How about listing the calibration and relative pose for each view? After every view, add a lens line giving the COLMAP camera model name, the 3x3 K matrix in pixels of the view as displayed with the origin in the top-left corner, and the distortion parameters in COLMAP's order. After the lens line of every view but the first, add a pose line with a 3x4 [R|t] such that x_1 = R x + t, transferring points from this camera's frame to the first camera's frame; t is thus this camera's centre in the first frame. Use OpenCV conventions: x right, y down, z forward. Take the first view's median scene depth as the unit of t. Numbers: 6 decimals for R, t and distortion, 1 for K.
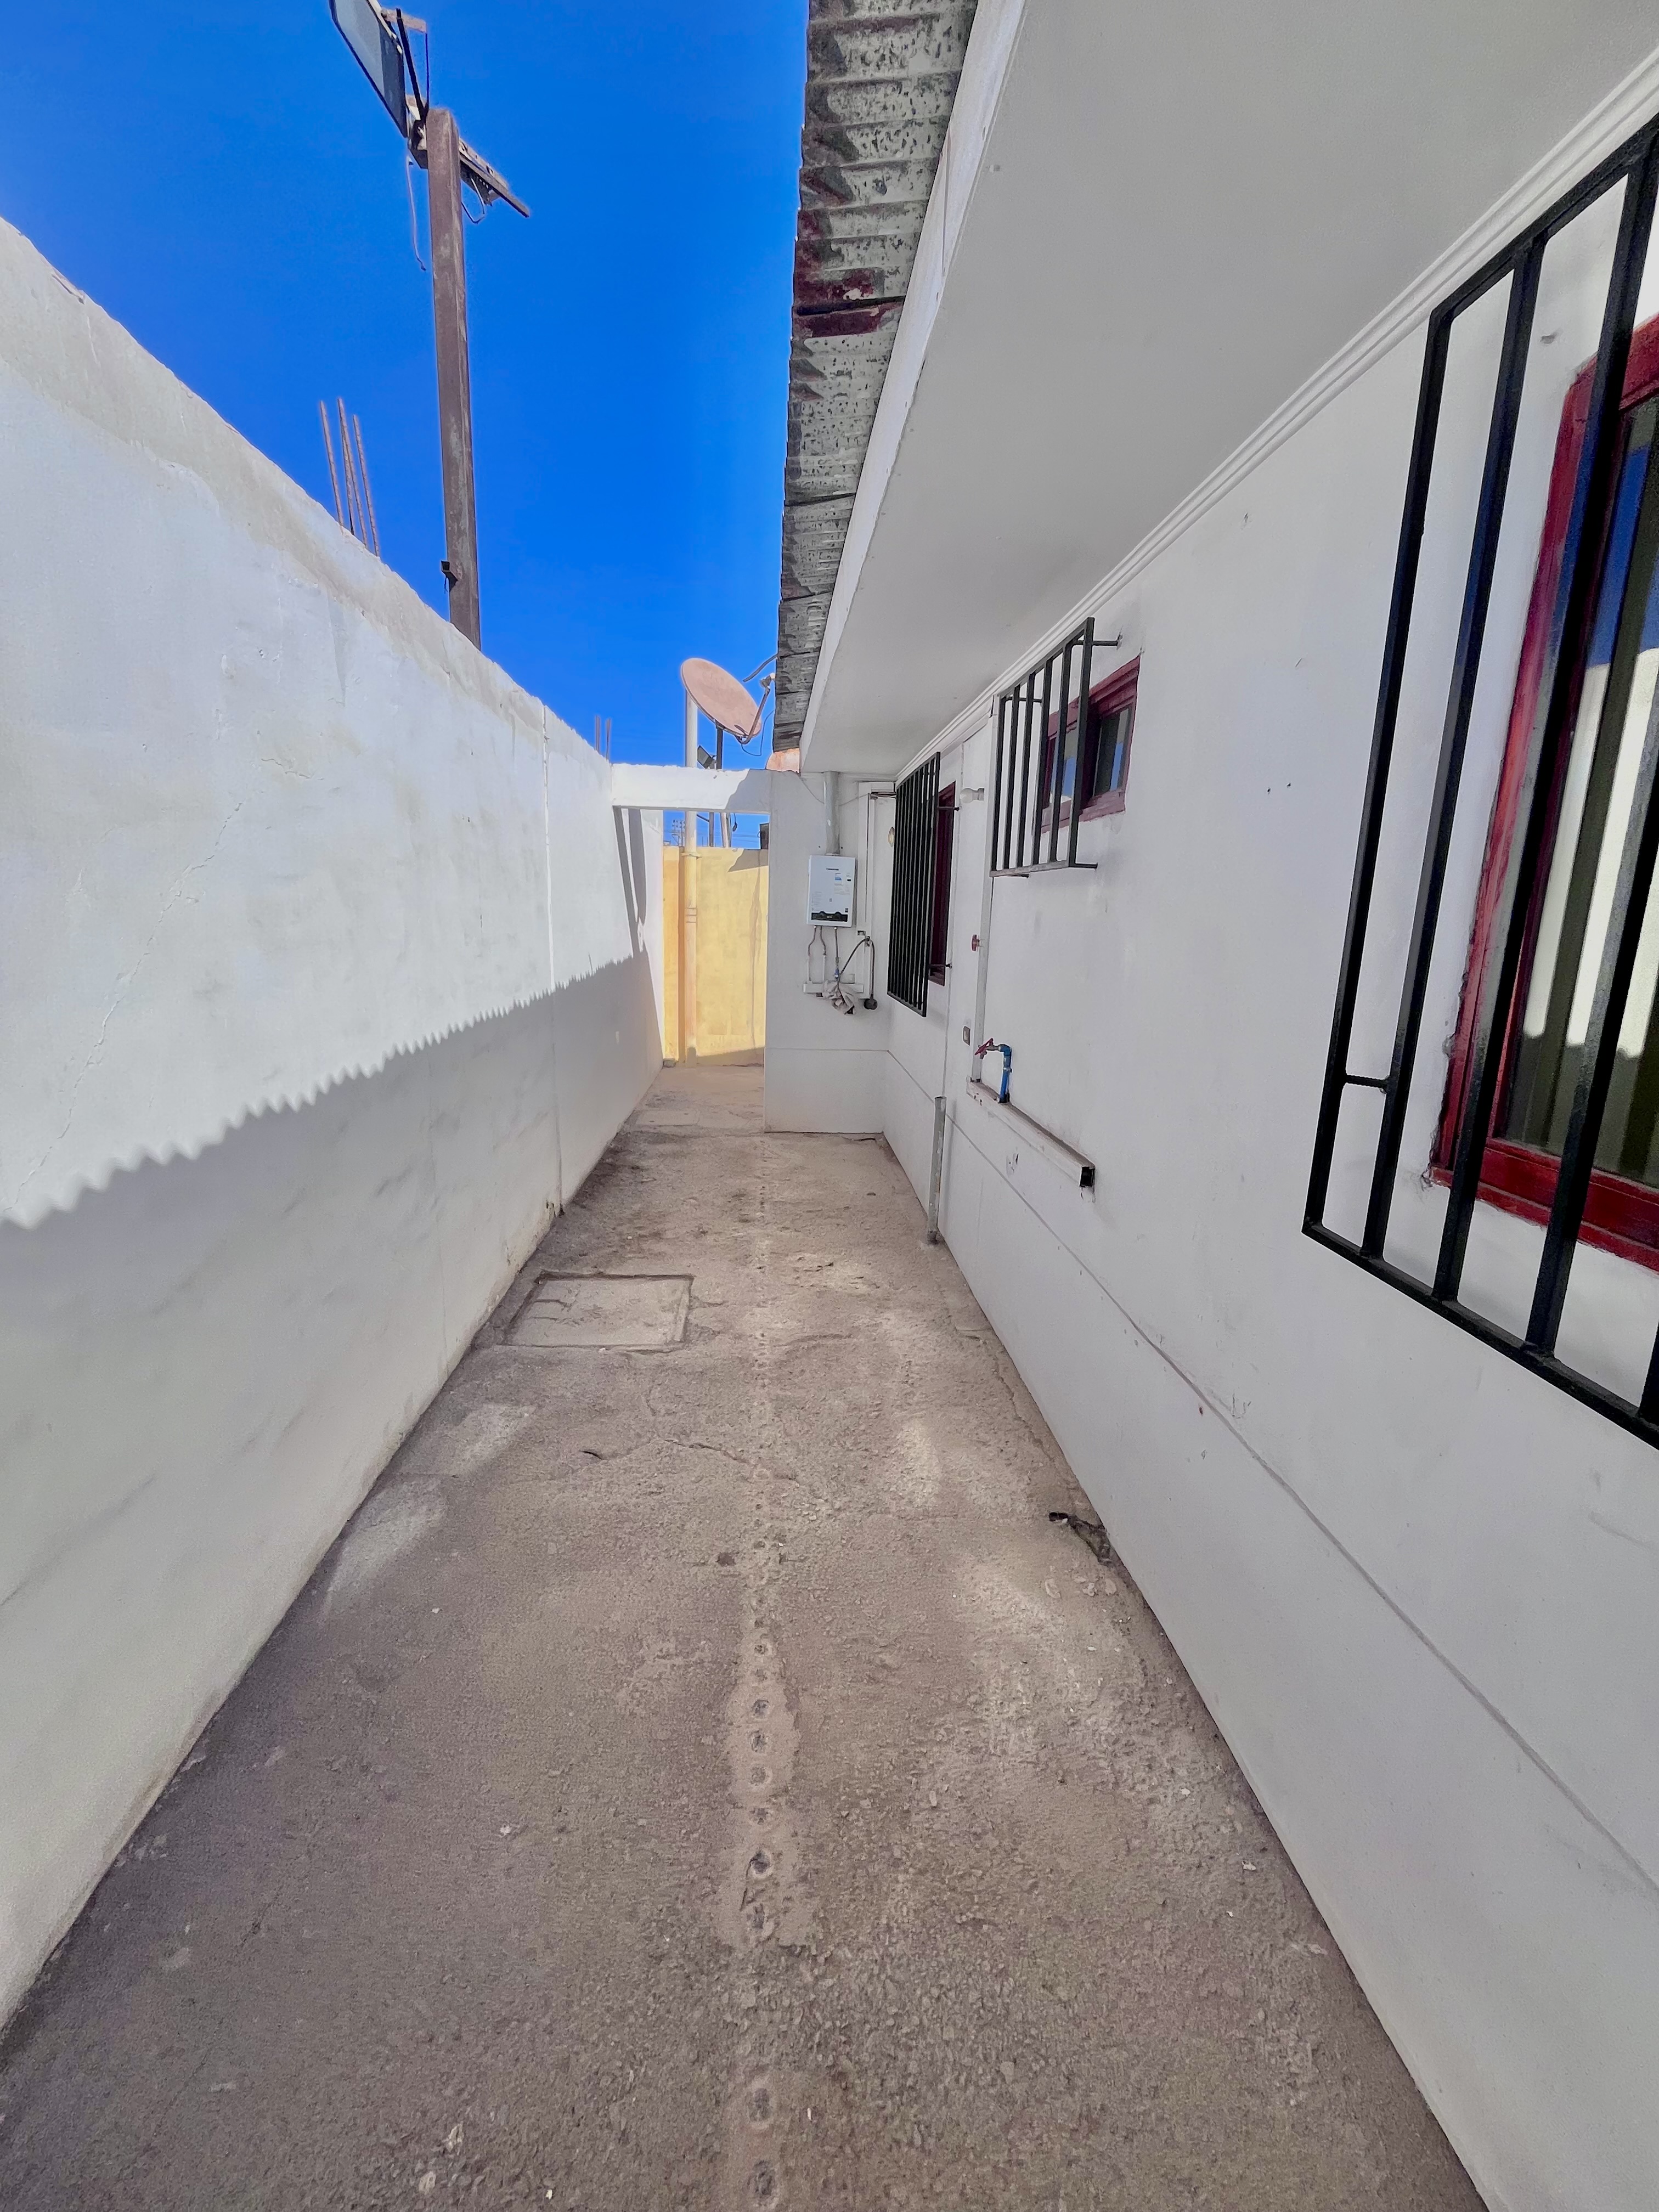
lens RADIAL K [[899.4, 0, 829.5], [0, 899.4, 1106.0], [0, 0, 1]] dist [-0.002205, 0.000399]
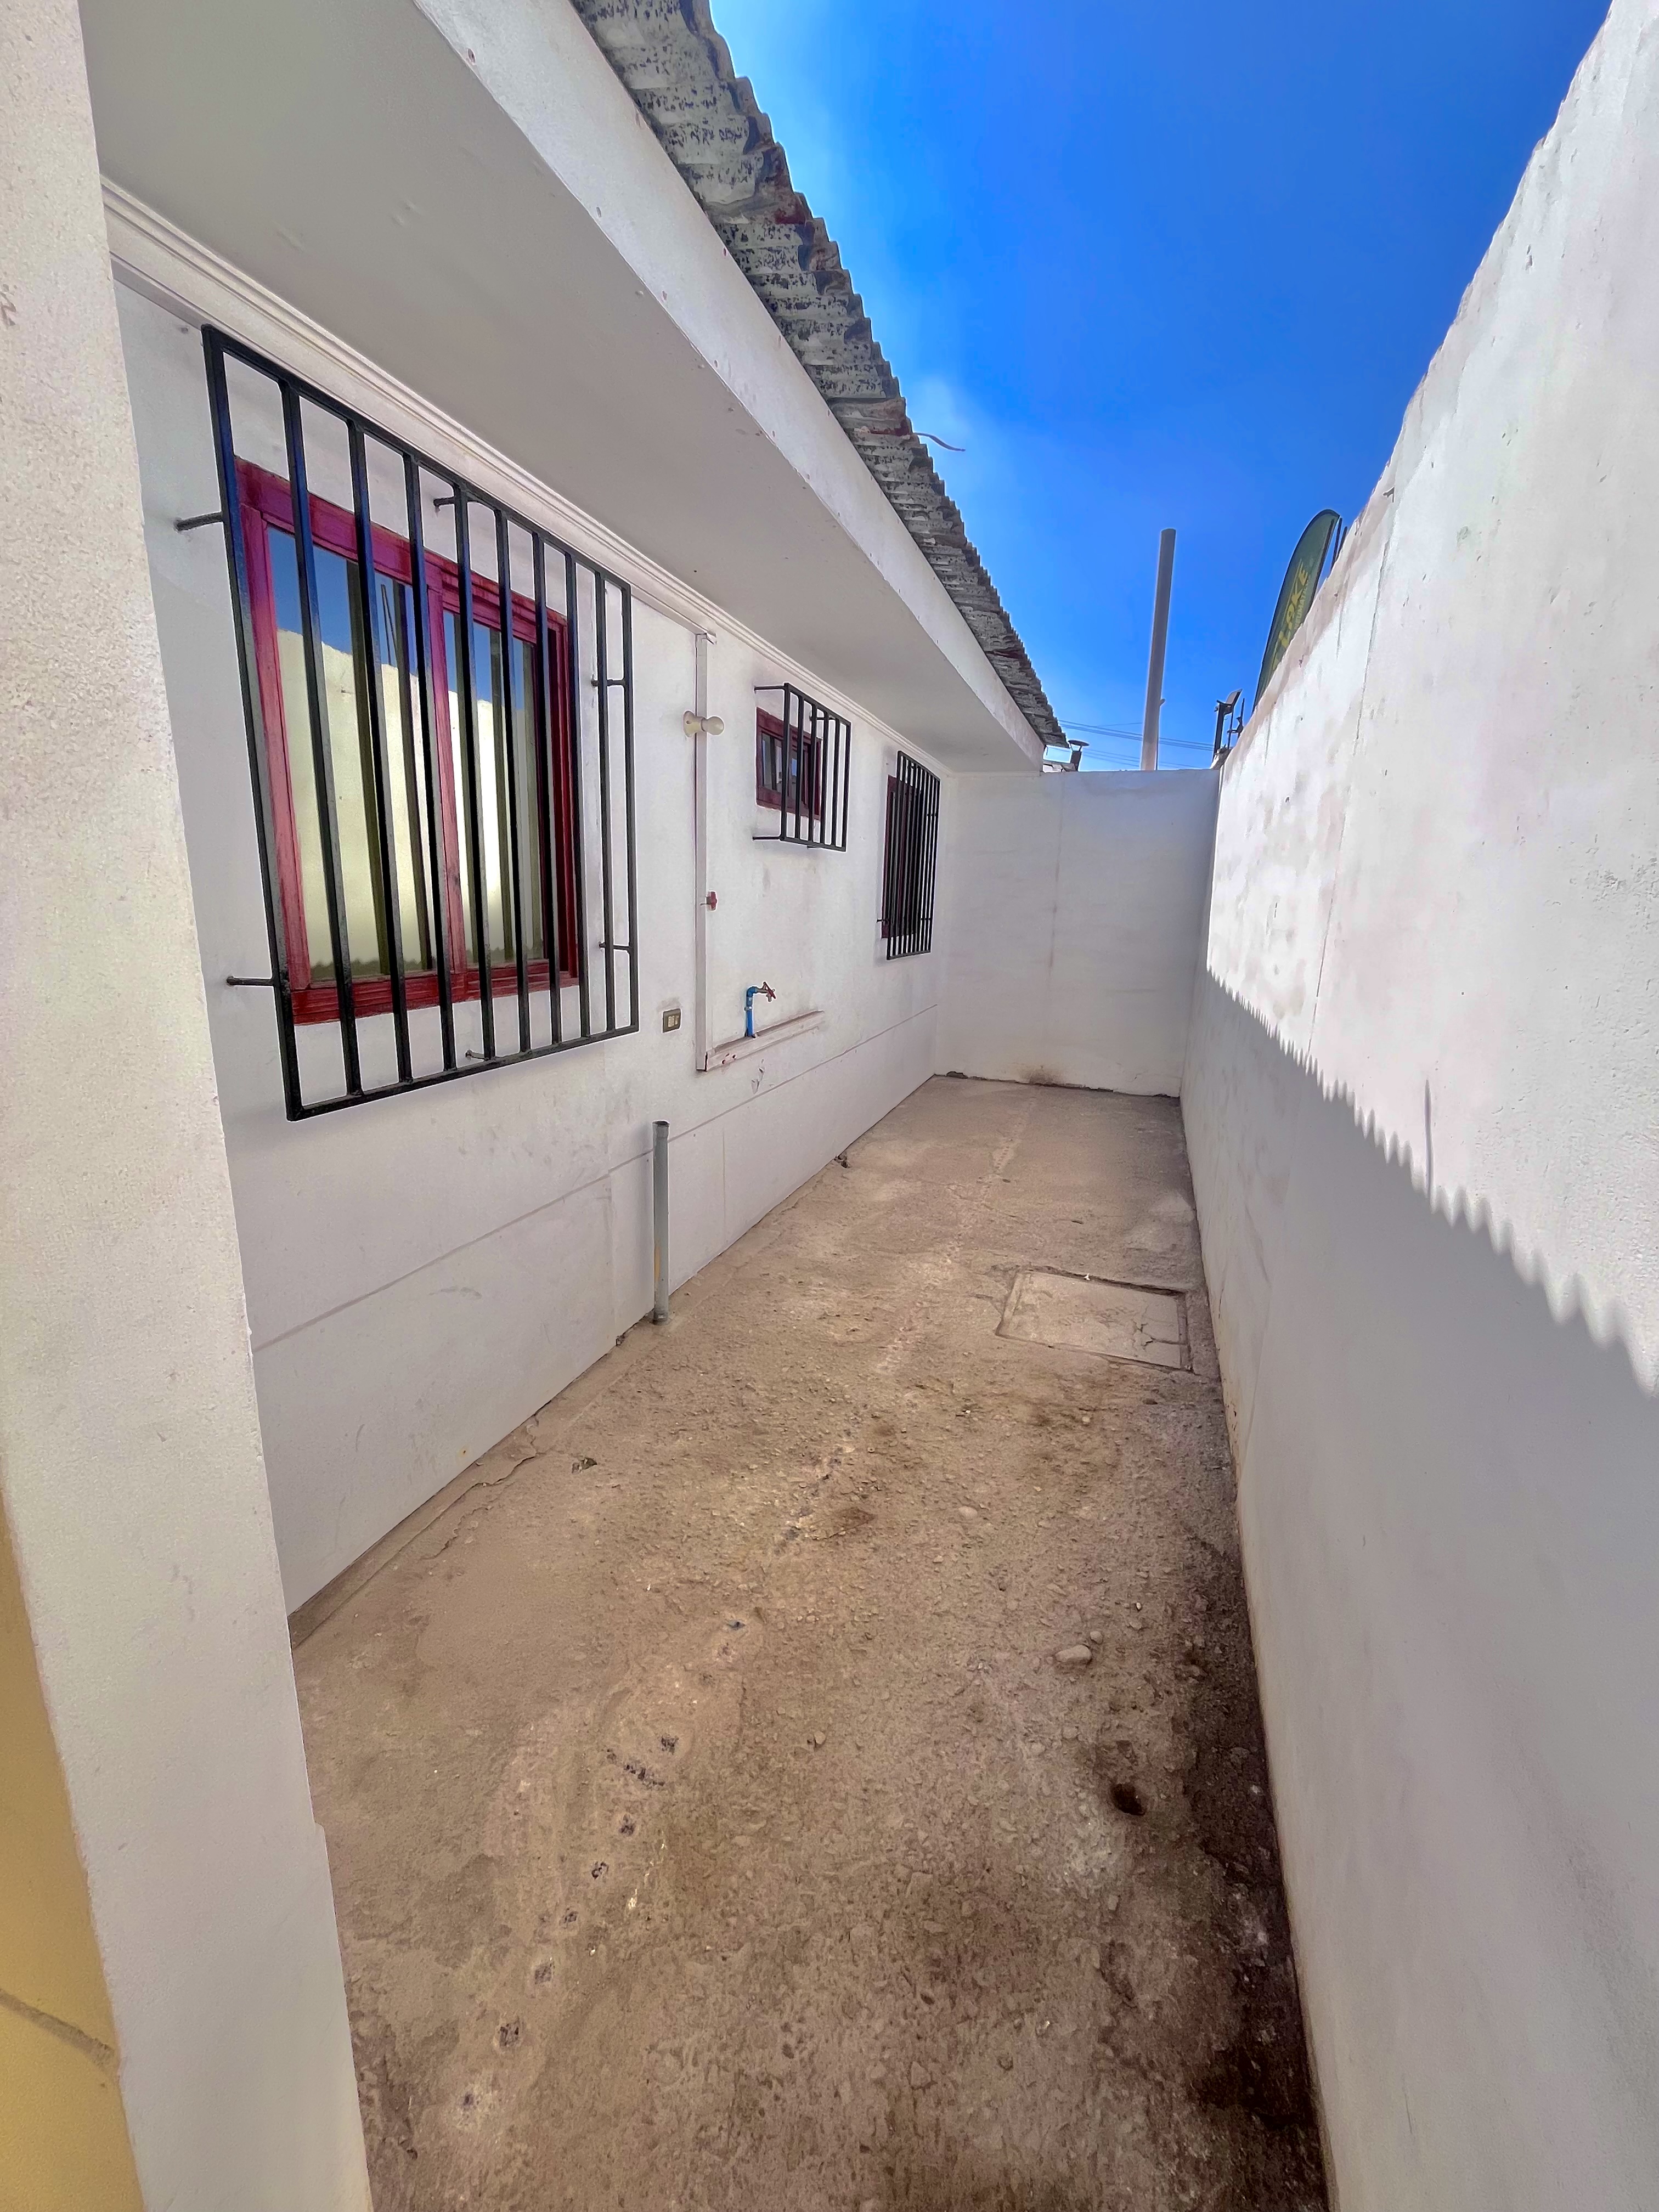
lens RADIAL K [[899.4, 0, 829.5], [0, 899.4, 1106.0], [0, 0, 1]] dist [-0.002205, 0.000399]
pose [[-0.918479, -0.143208, 0.368630, -0.321975], [0.029090, 0.905141, 0.424116, -0.392974], [-0.394399, 0.400265, -0.827187, 1.871398]]
